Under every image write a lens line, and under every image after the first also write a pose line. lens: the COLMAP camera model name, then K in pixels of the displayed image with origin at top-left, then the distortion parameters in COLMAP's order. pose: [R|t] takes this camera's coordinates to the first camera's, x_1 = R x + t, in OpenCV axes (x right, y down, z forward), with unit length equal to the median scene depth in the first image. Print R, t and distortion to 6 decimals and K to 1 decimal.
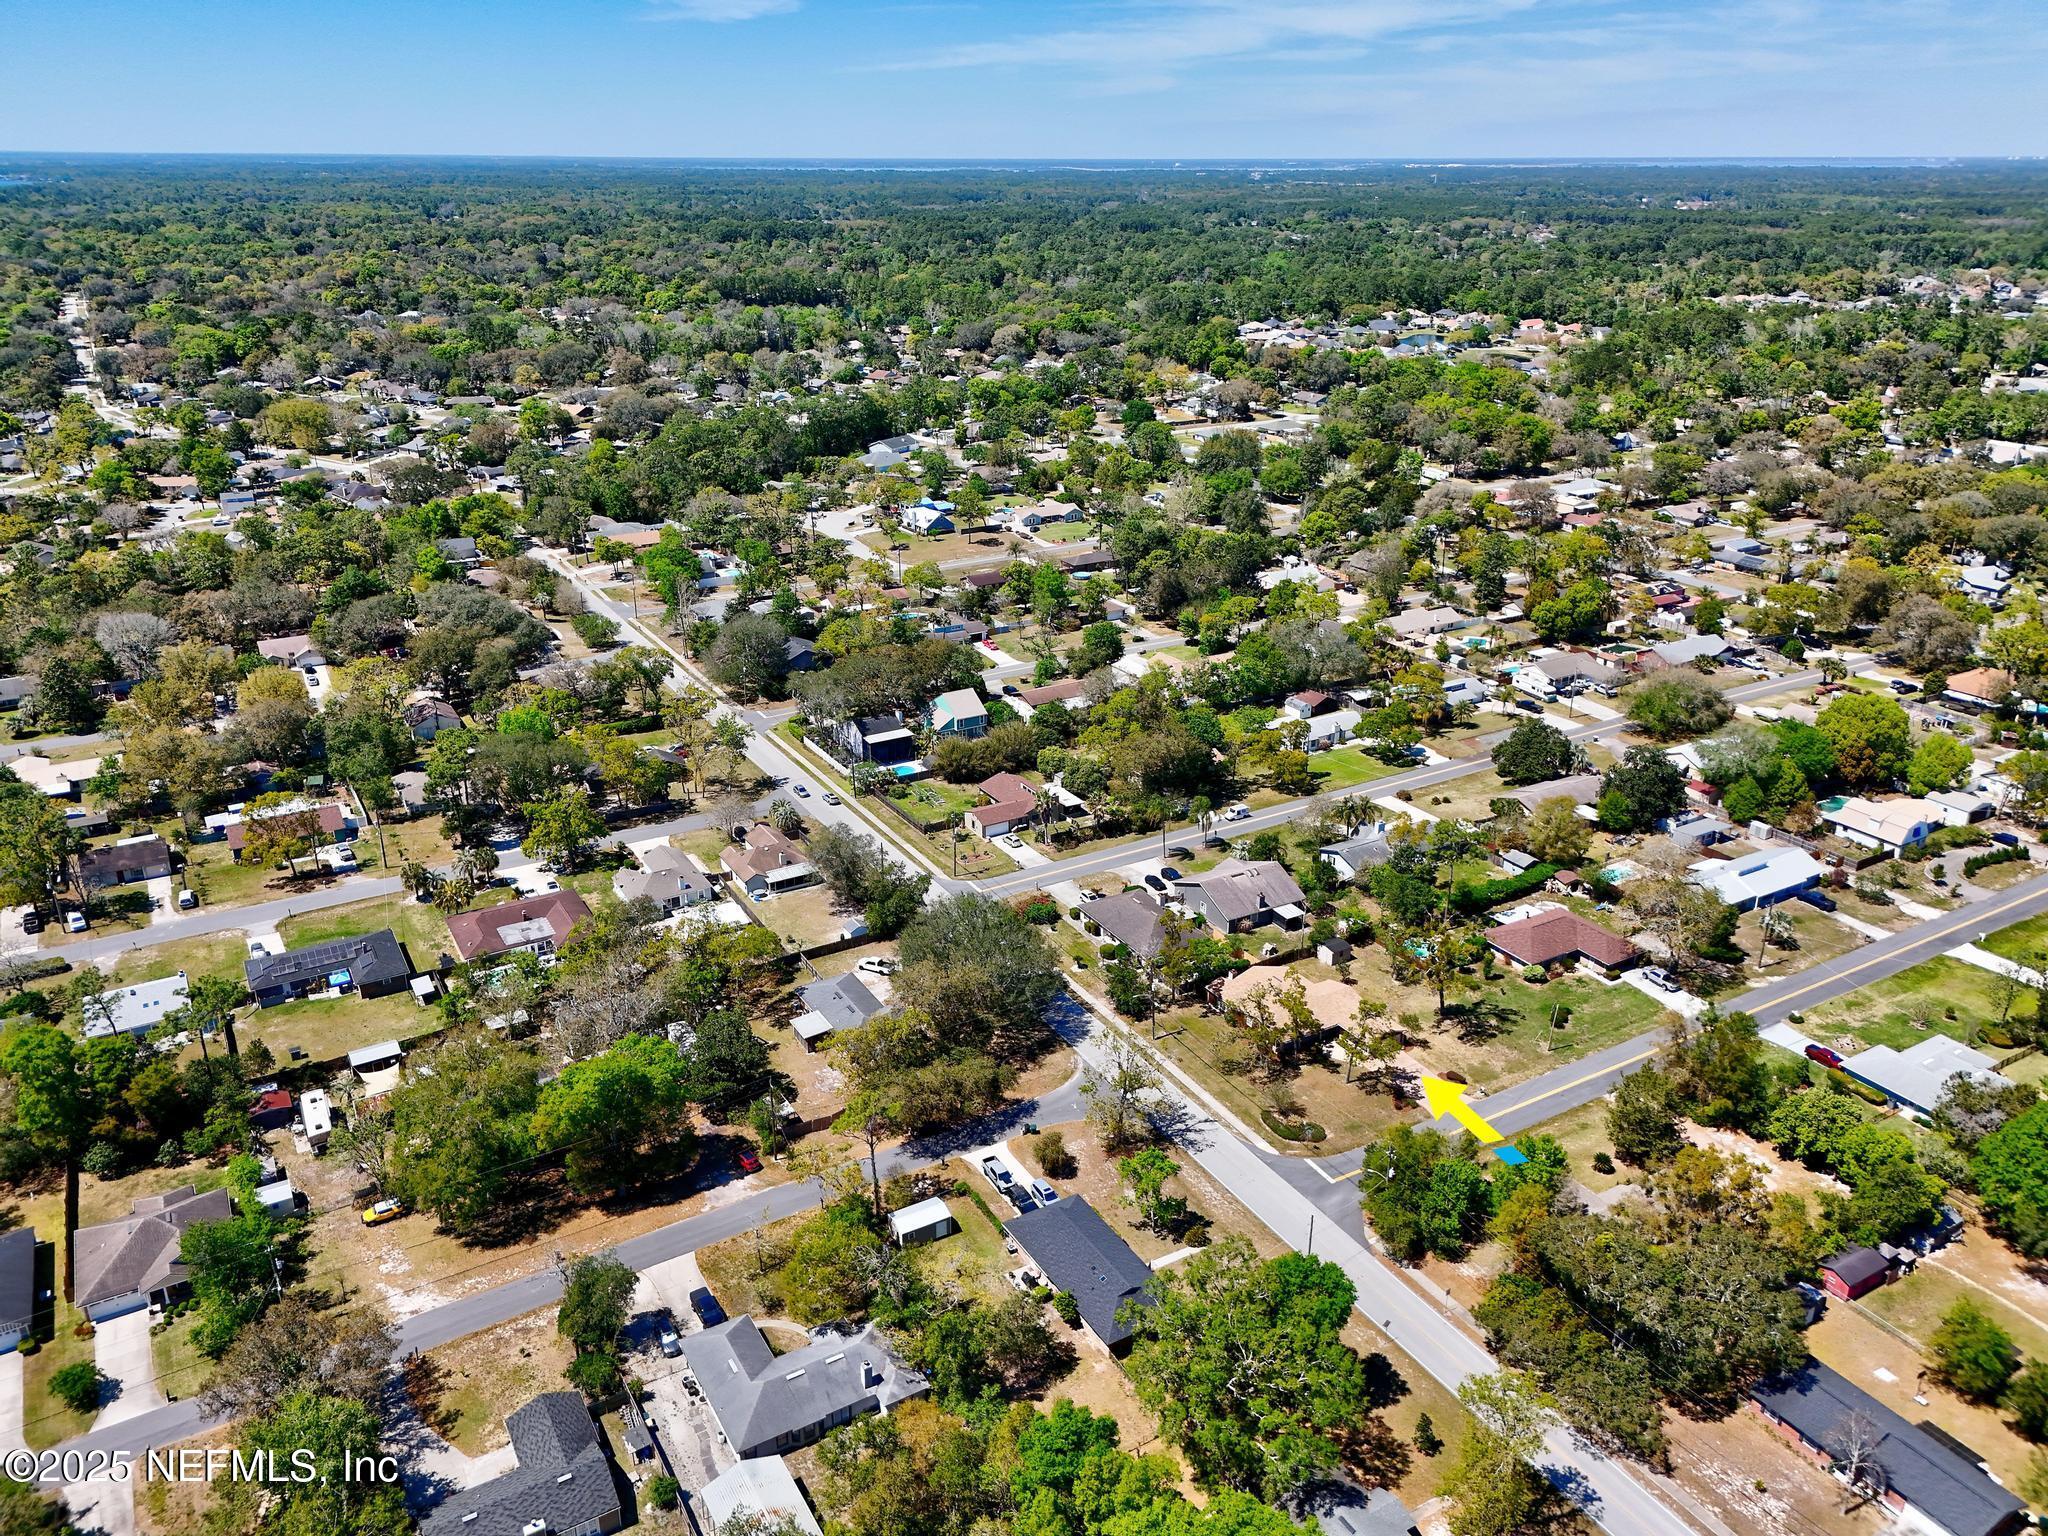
lens RADIAL K [[1508.1, 0, 1031.2], [0, 1508.1, 764.5], [0, 0, 1]] dist [0.065589, -0.057502]
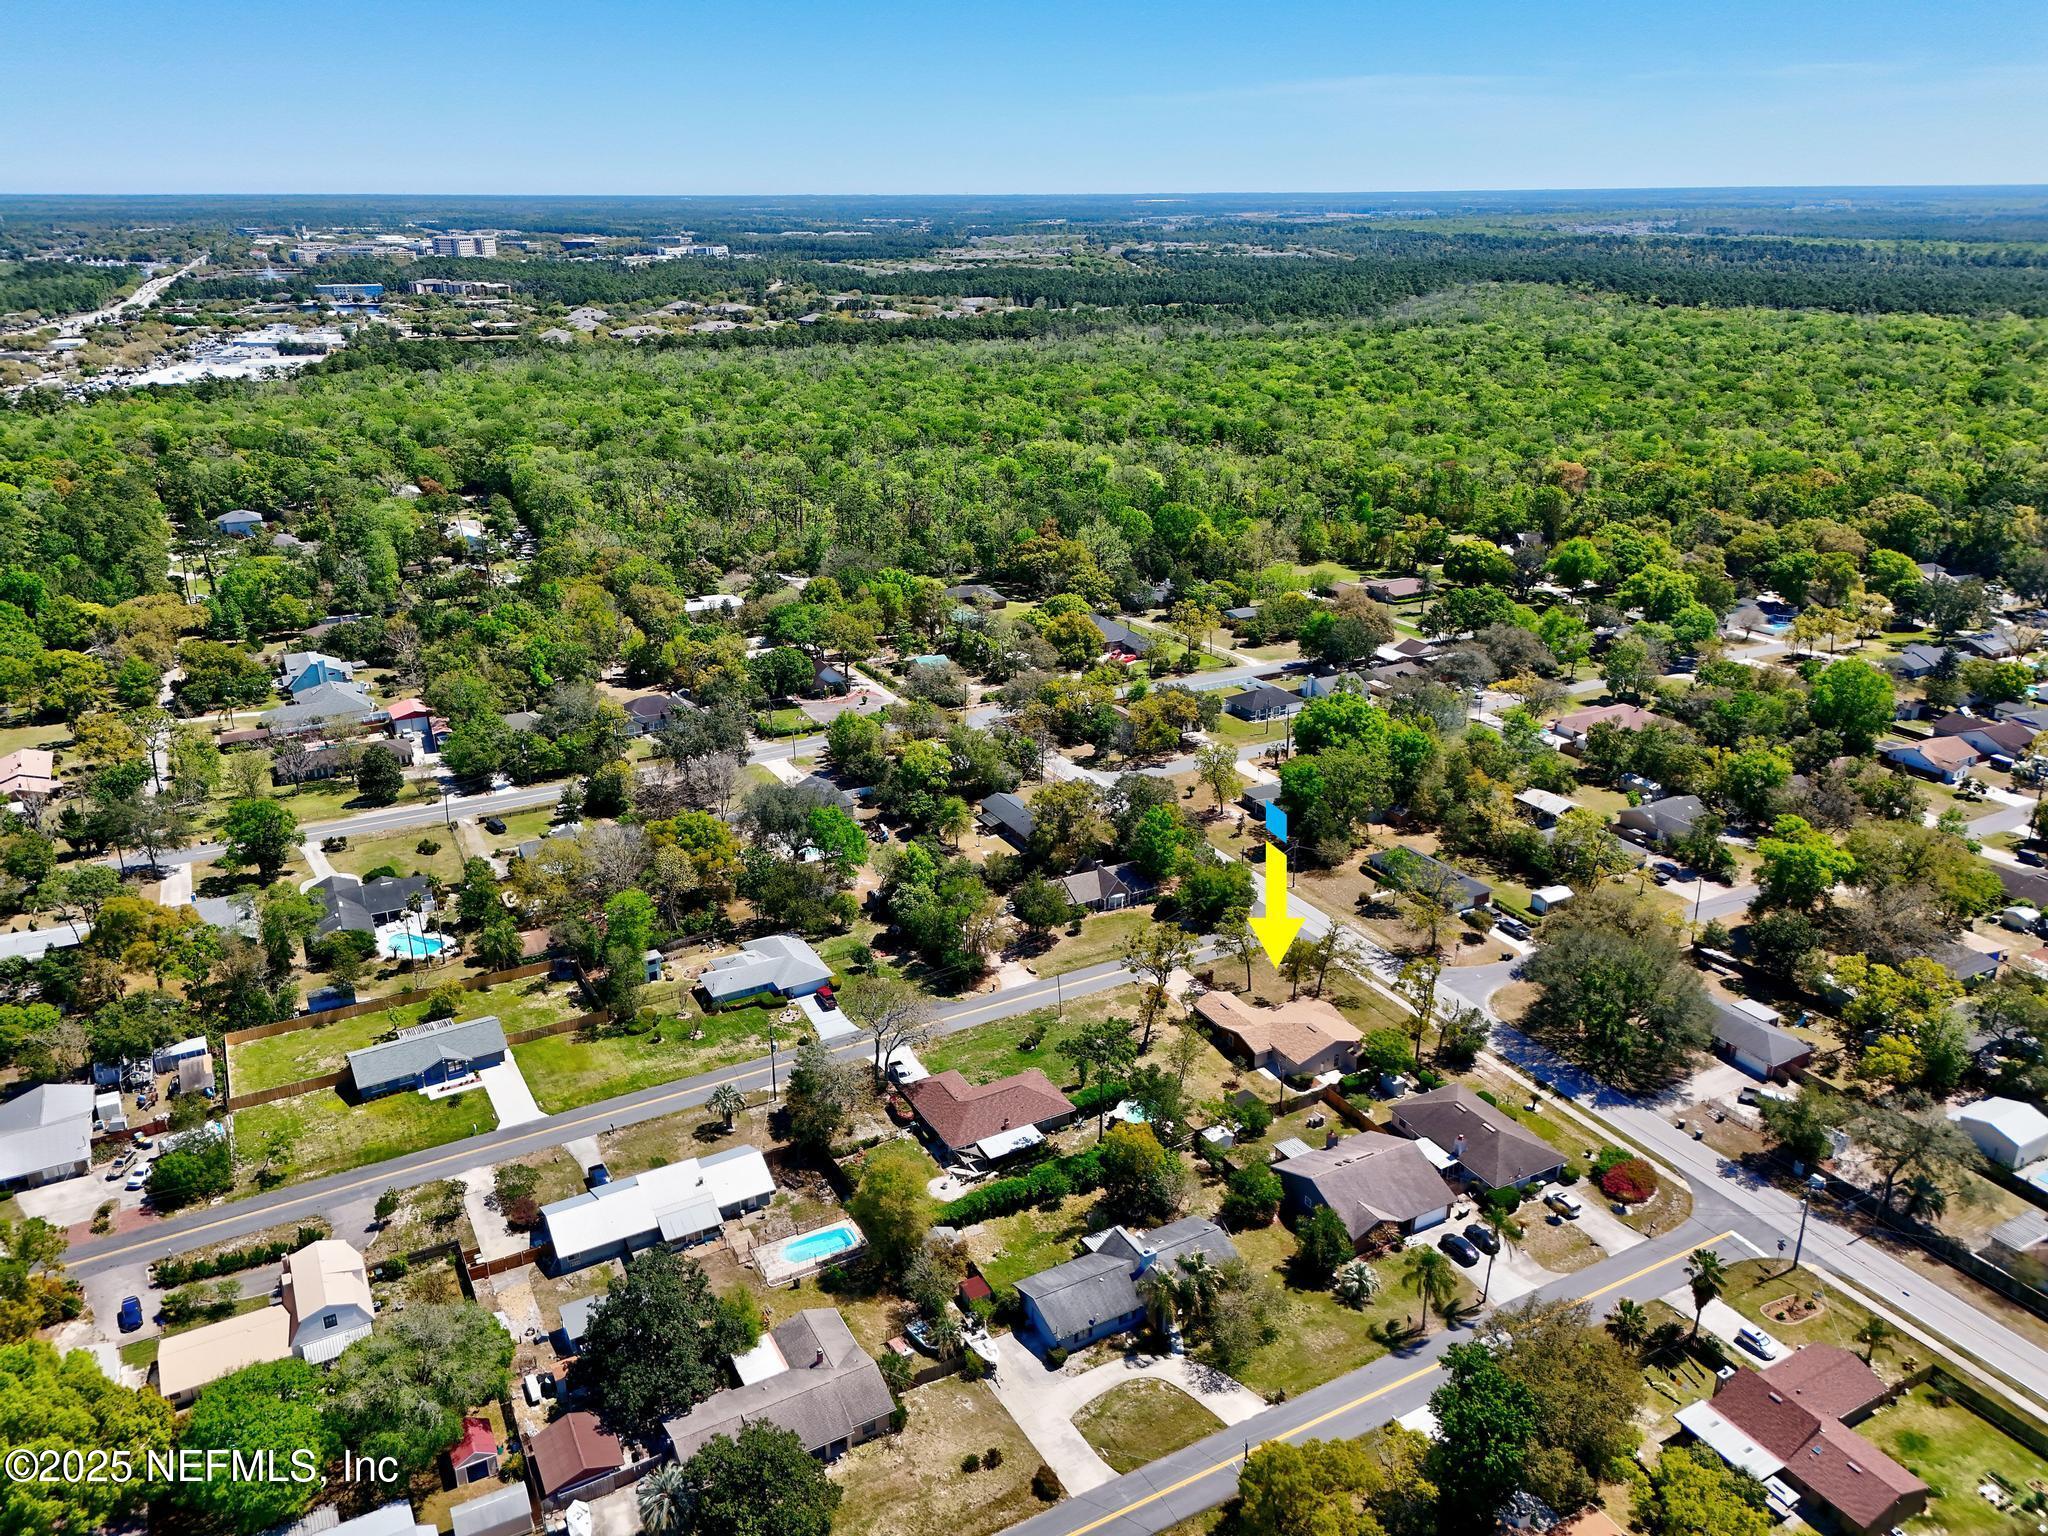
lens RADIAL K [[1508.1, 0, 1026.9], [0, 1508.1, 765.5], [0, 0, 1]] dist [0.065589, -0.057502]
pose [[-0.999494, -0.008811, 0.030557, 0.318097], [0.014253, 0.734830, 0.678102, -0.652404], [-0.028429, 0.678194, -0.734333, 1.601300]]
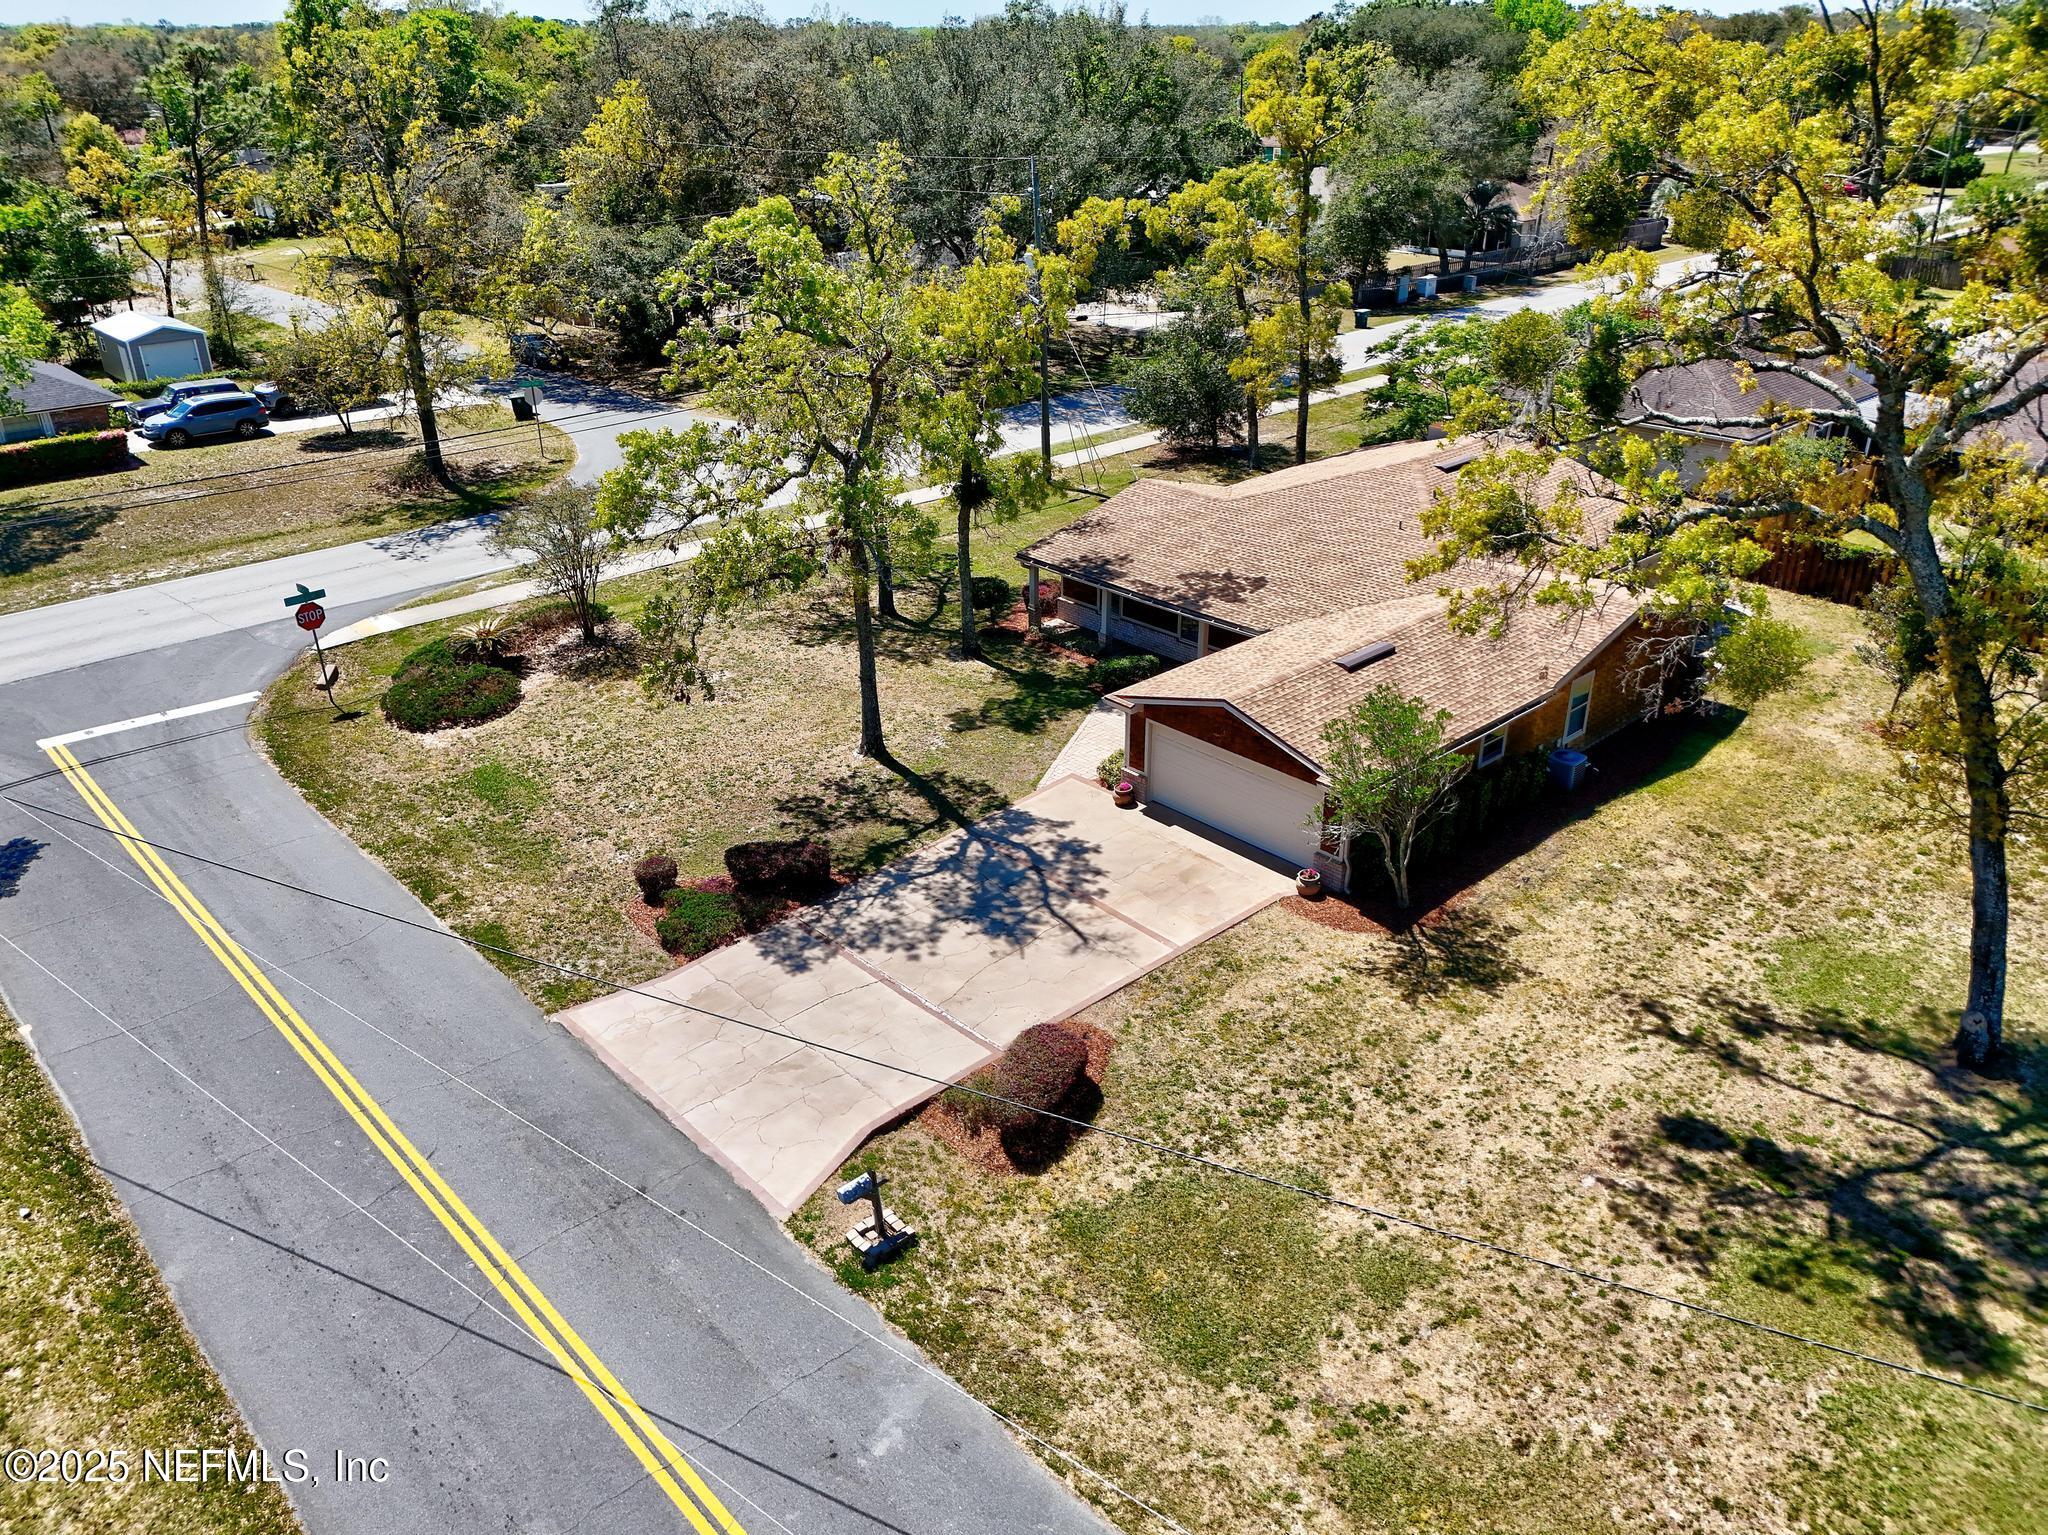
lens RADIAL K [[1508.1, 0, 1034.3], [0, 1508.1, 769.7], [0, 0, 1]] dist [0.065589, -0.057502]
pose [[0.219044, 0.418785, -0.881271, 0.351883], [-0.353970, 0.875781, 0.328195, 0.129733], [0.909244, 0.240054, 0.340072, 0.876923]]
